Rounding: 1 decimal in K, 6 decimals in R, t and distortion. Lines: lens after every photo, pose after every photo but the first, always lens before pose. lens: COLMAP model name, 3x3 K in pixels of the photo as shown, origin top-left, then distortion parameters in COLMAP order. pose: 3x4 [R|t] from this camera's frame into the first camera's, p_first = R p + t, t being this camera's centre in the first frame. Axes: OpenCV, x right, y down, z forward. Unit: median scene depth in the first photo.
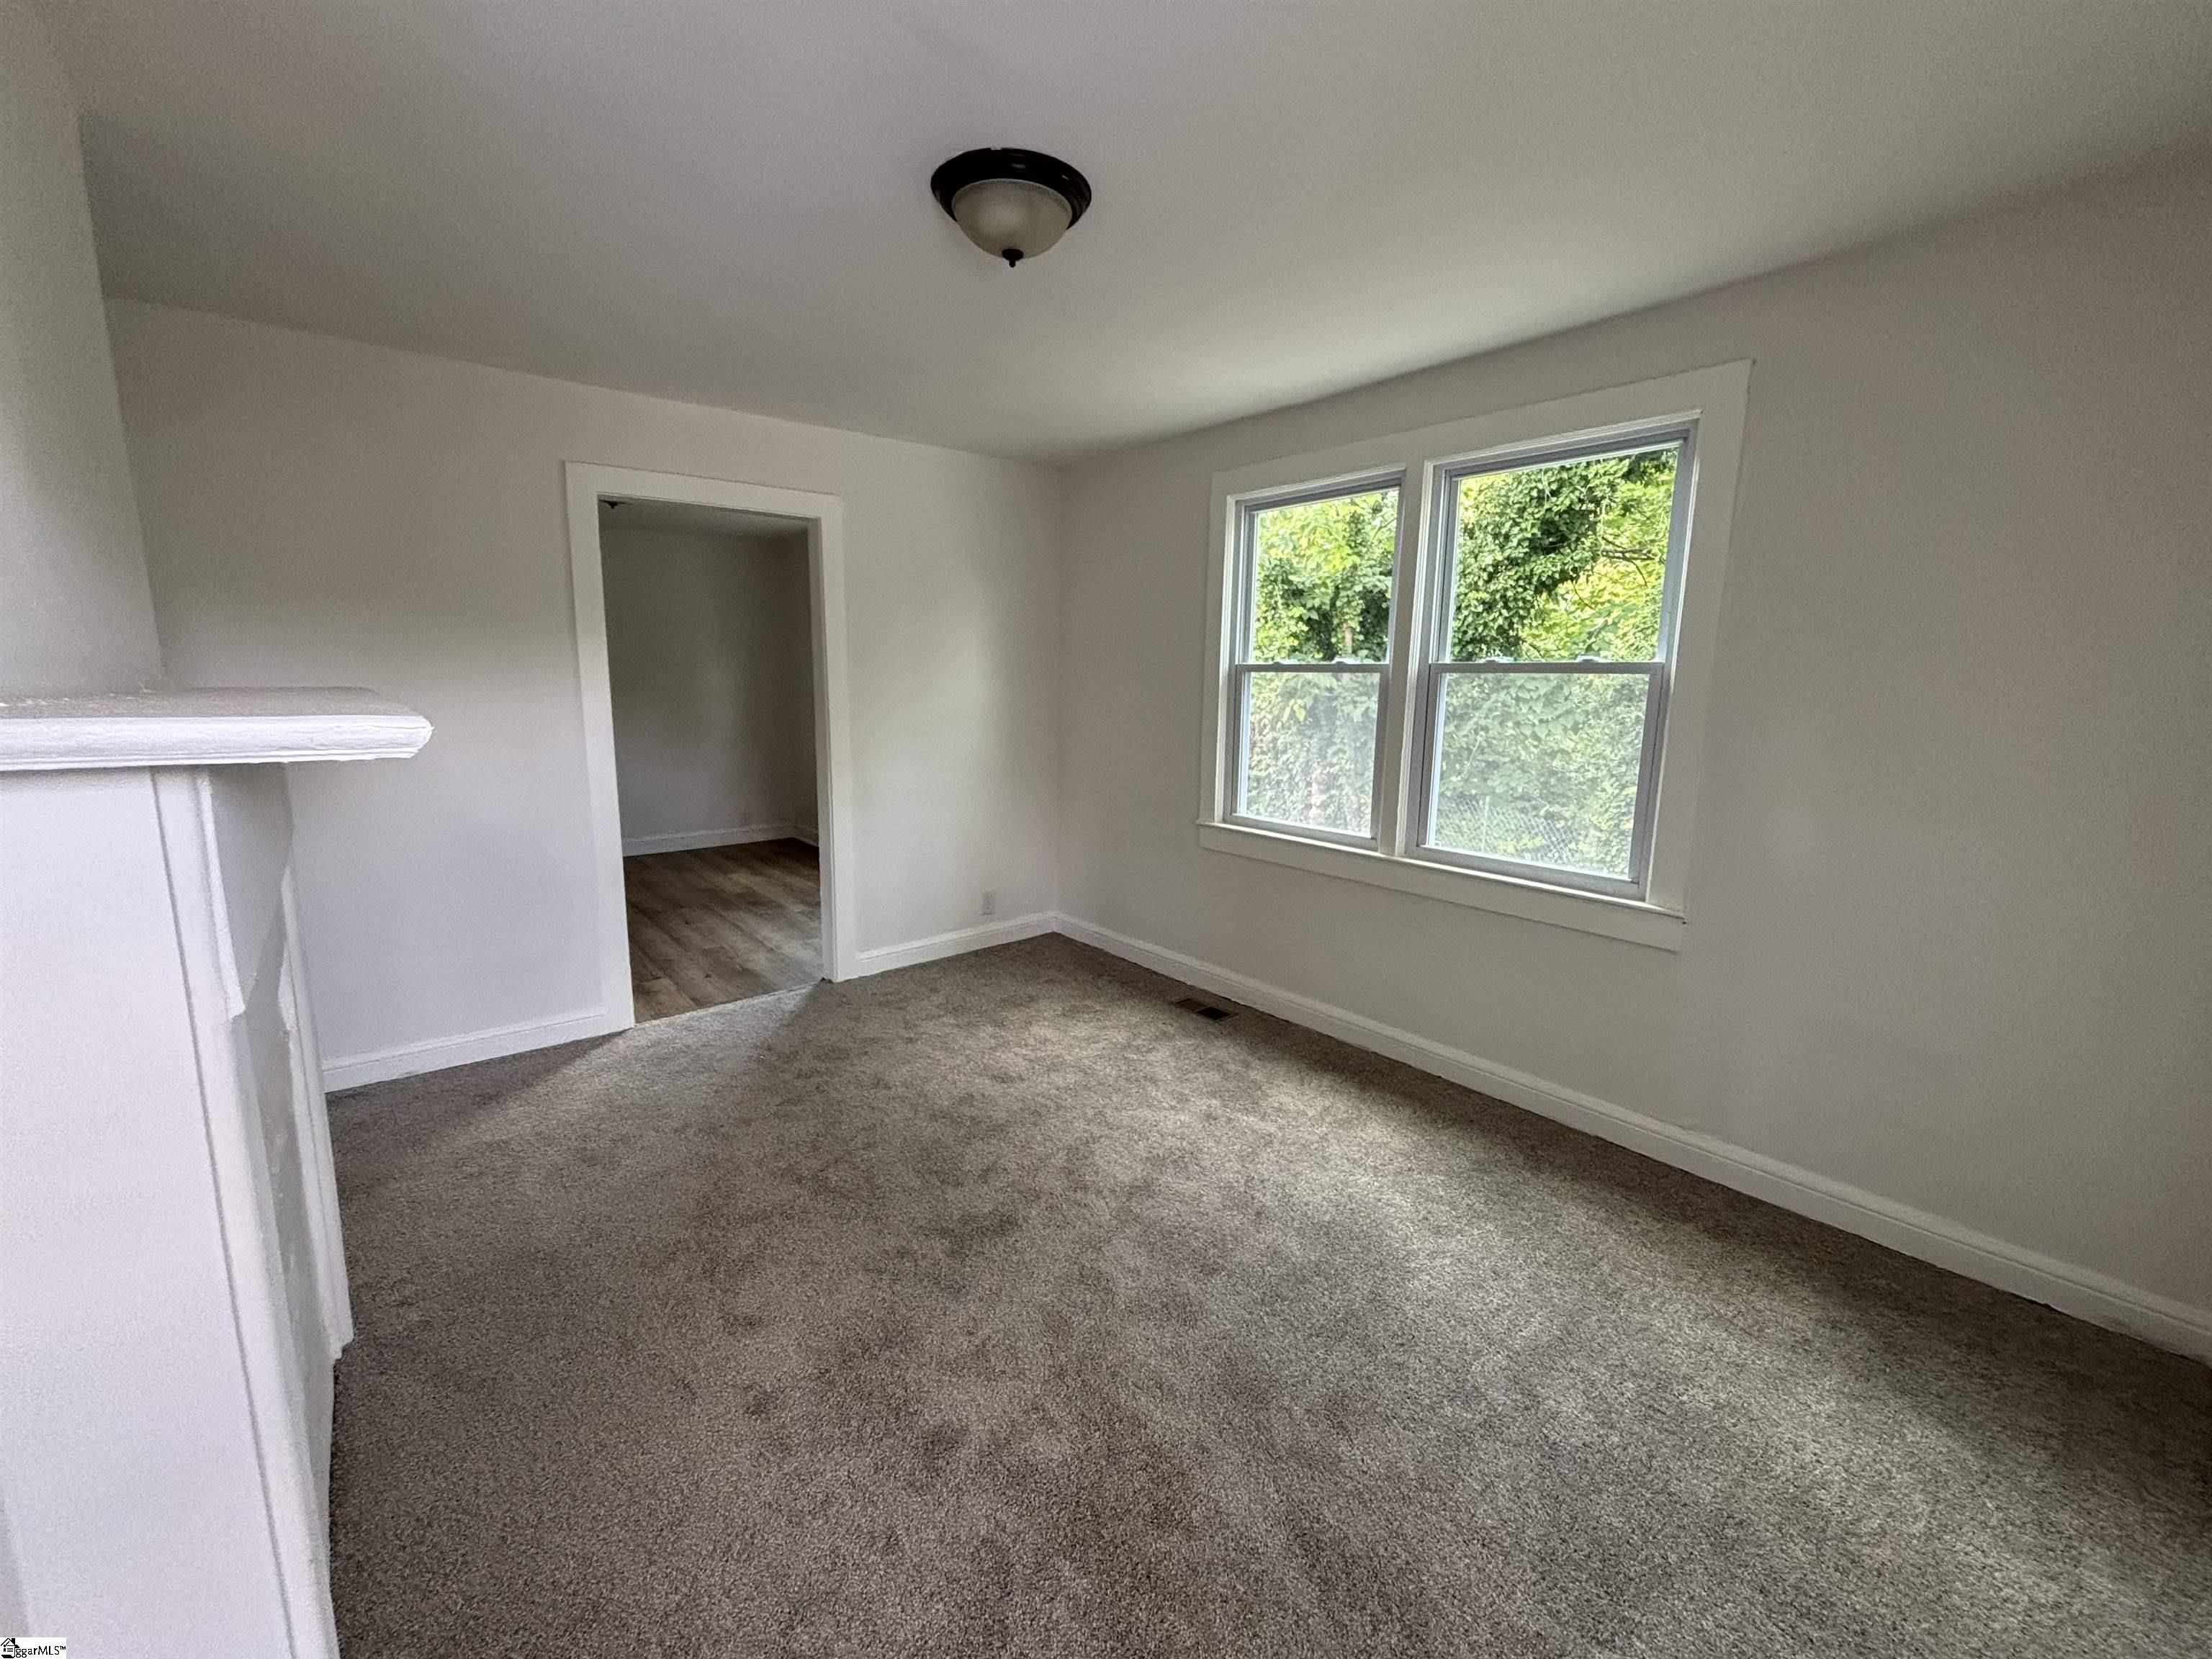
lens RADIAL K [[904.0, 0, 1101.8], [0, 904.0, 827.9], [0, 0, 1]] dist [0.000142, 0.000214]
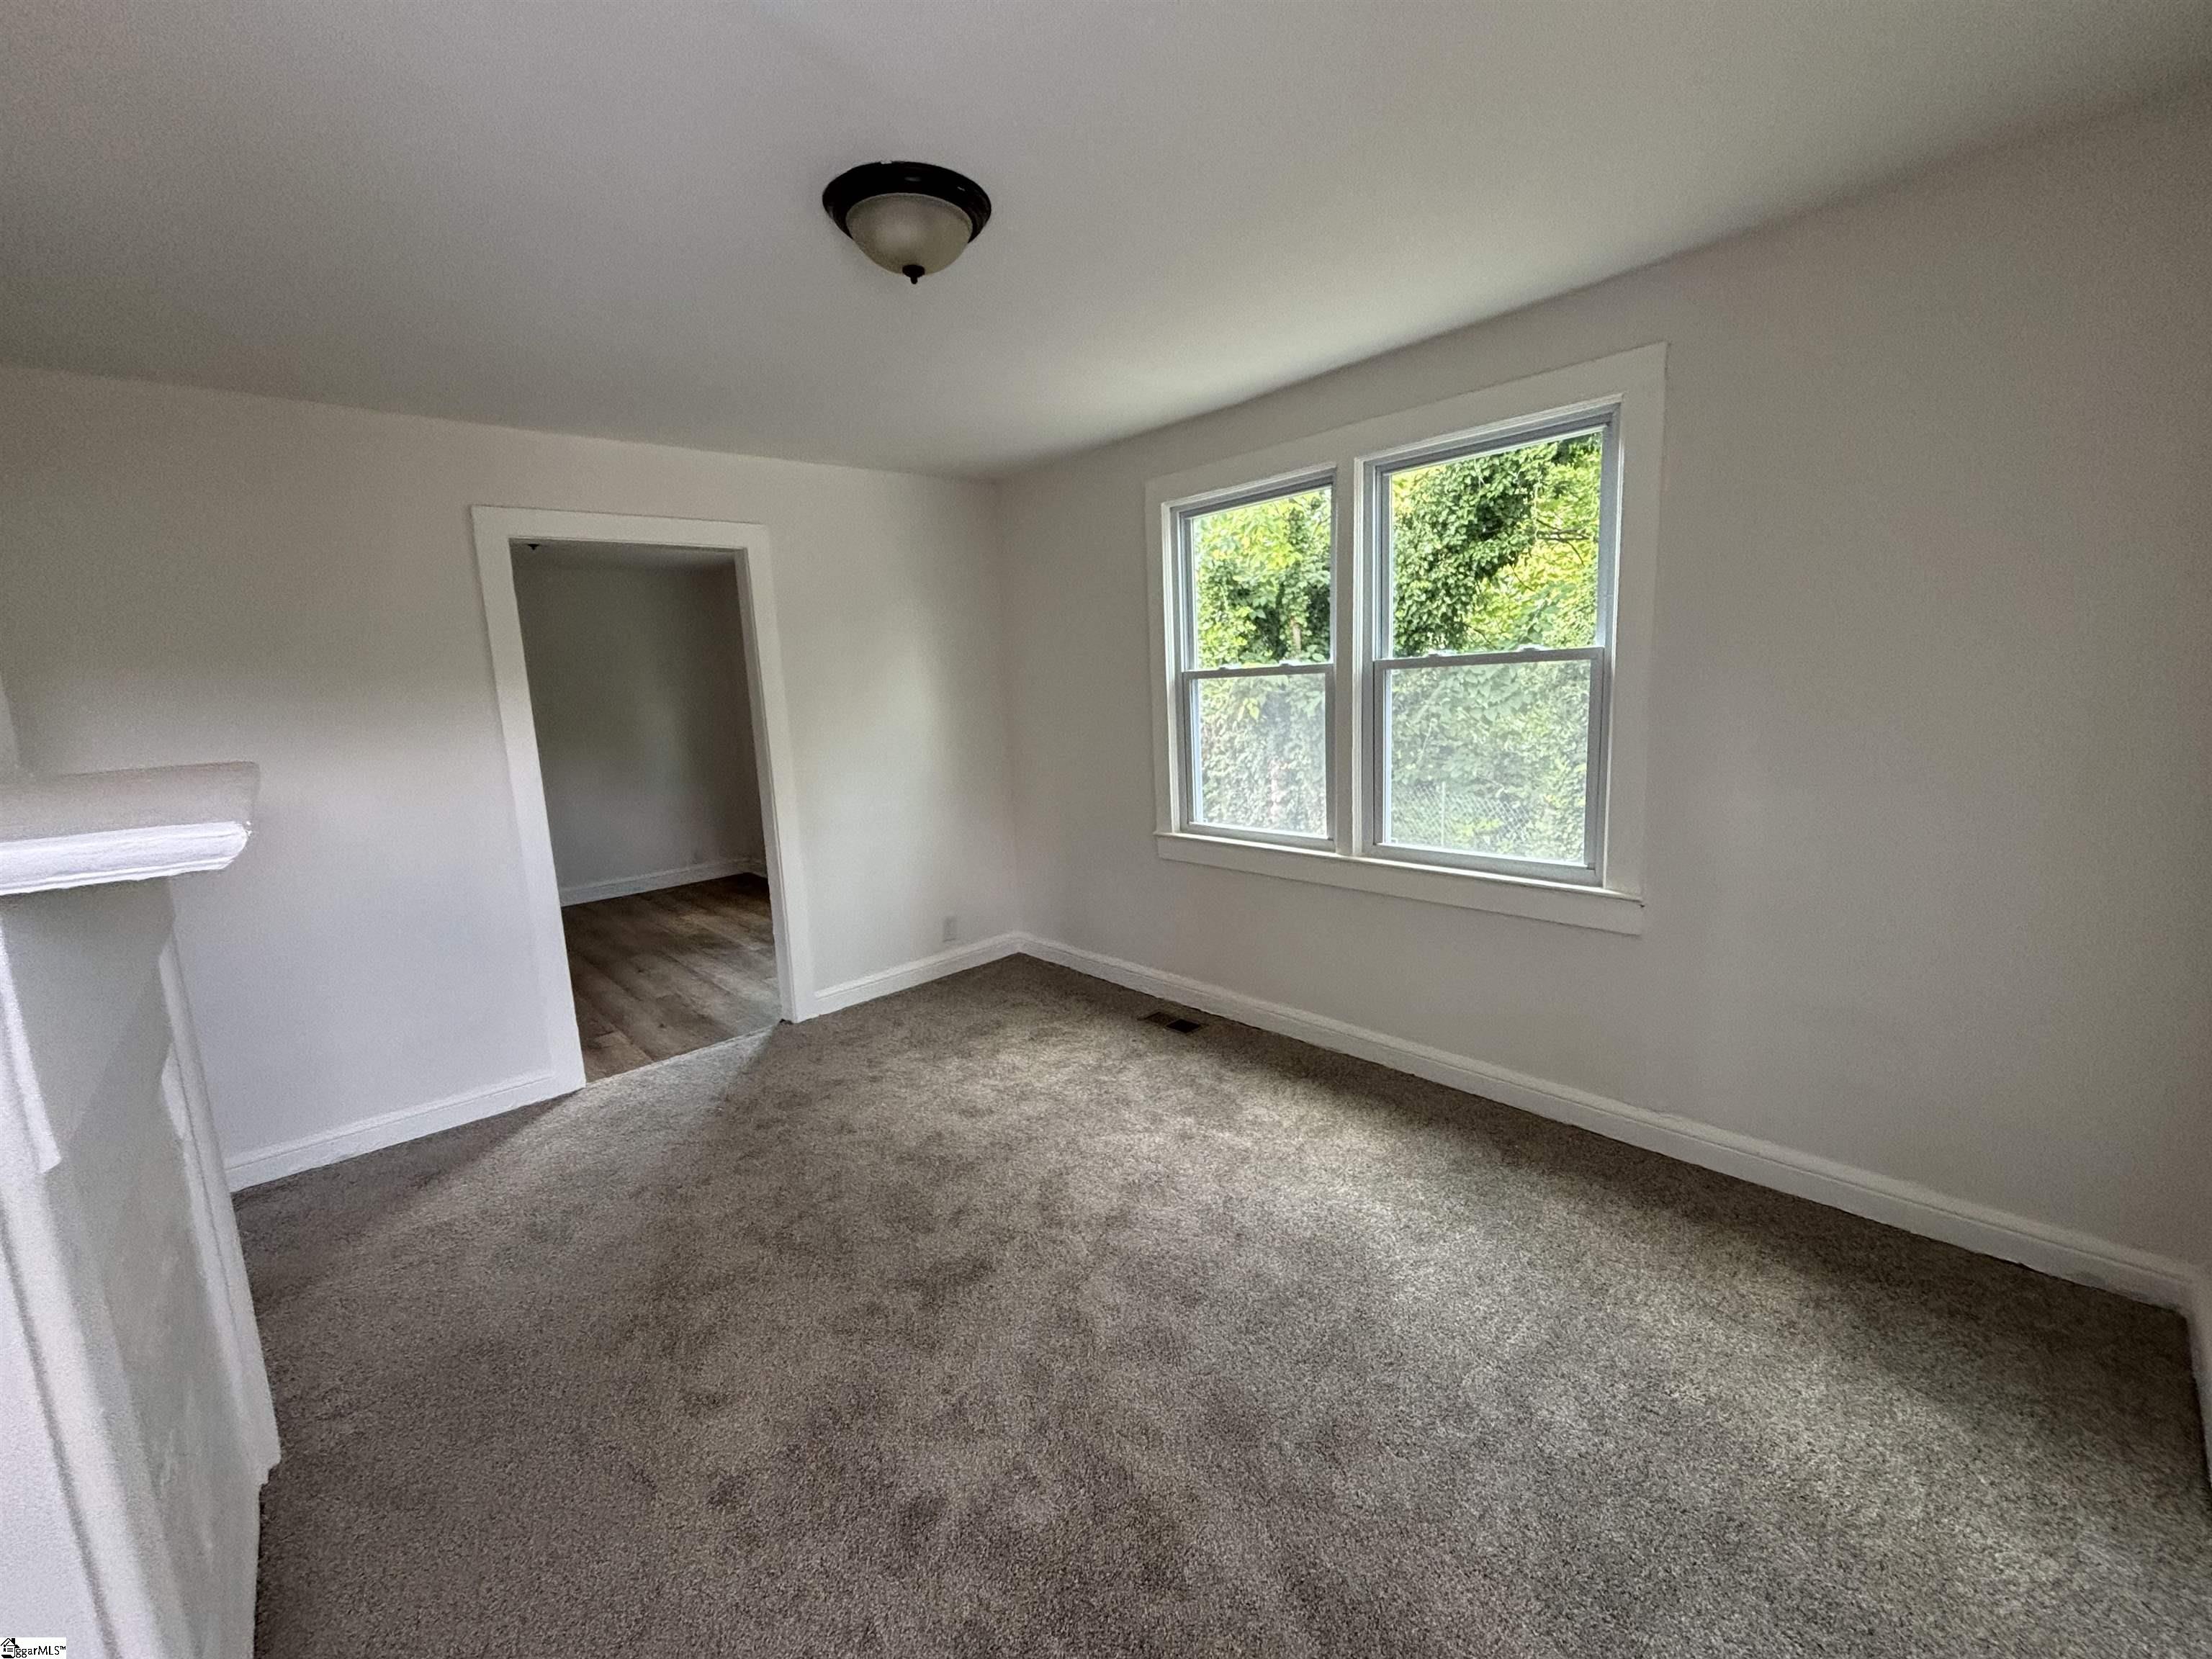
lens RADIAL K [[904.0, 0, 1101.8], [0, 904.0, 827.9], [0, 0, 1]] dist [0.000142, 0.000214]
pose [[0.996973, -0.068009, 0.037684, 0.016321], [0.068291, 0.997646, -0.006251, -0.014060], [-0.037170, 0.008805, 0.999270, 0.021616]]
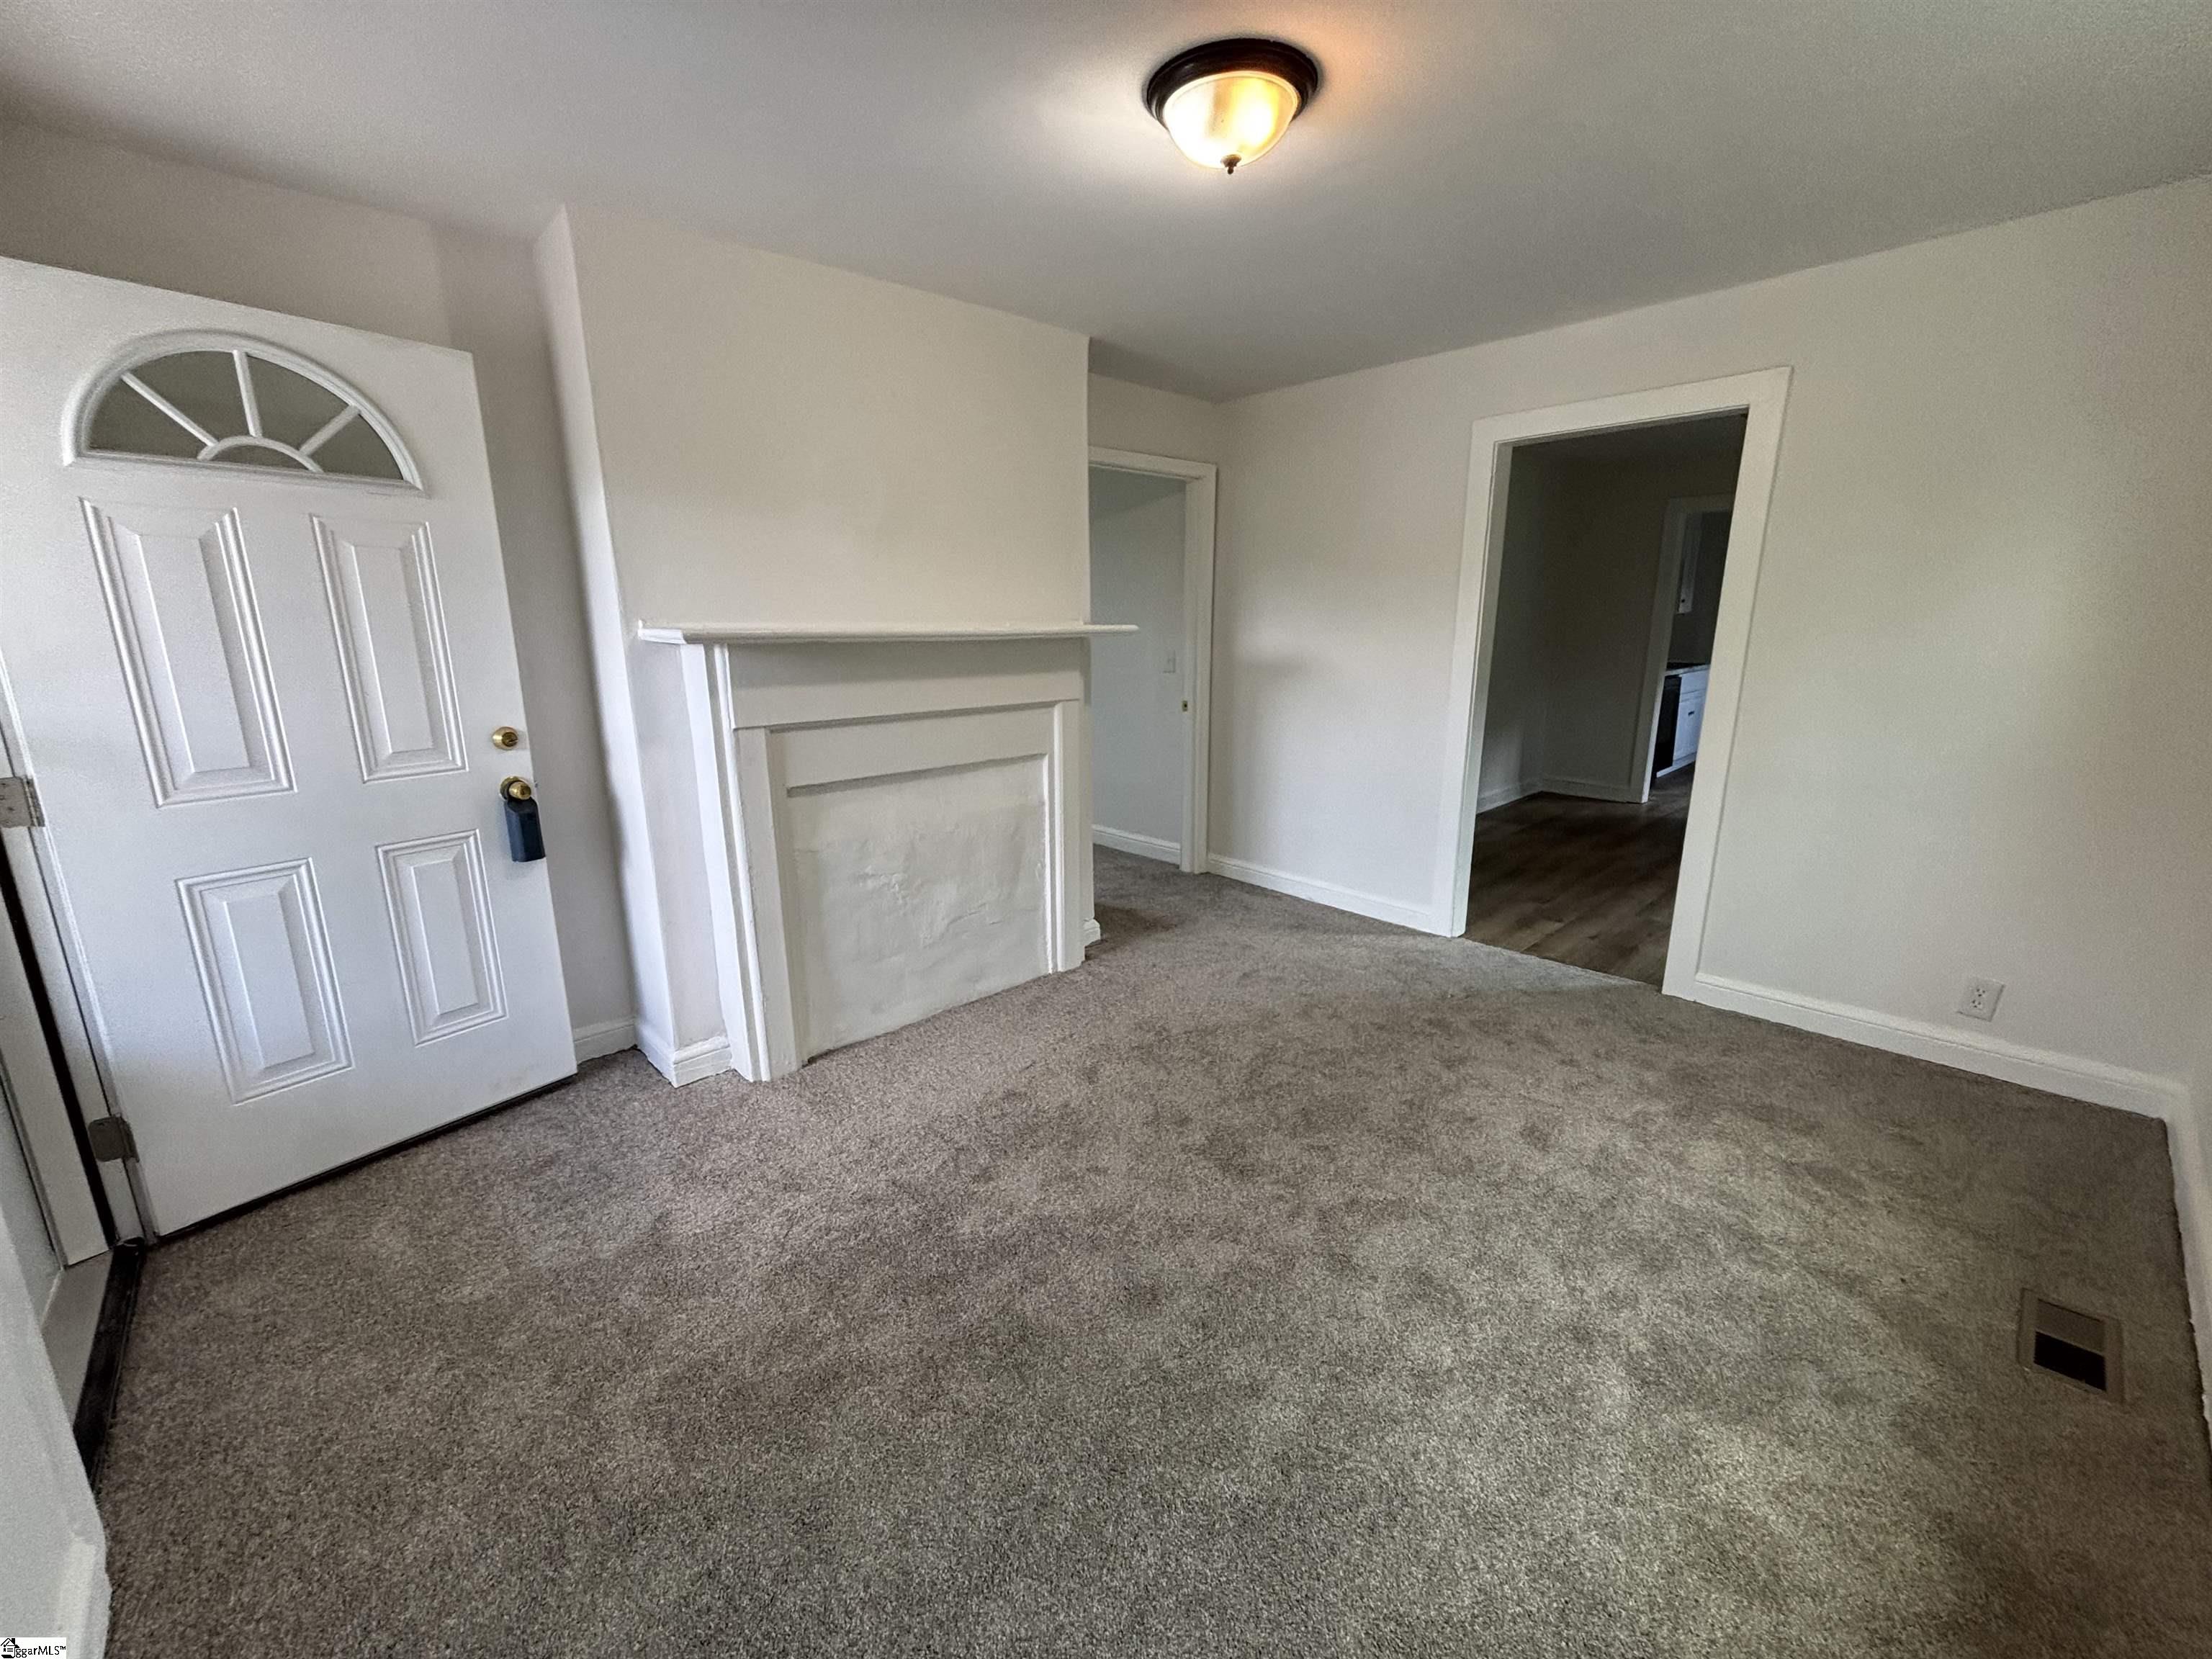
lens RADIAL K [[904.0, 0, 1101.8], [0, 904.0, 827.9], [0, 0, 1]] dist [0.000142, 0.000214]
pose [[0.045253, 0.219223, -0.974625, 0.640246], [-0.162506, 0.964244, 0.209343, -0.089320], [0.985669, 0.148909, 0.079260, 0.592775]]
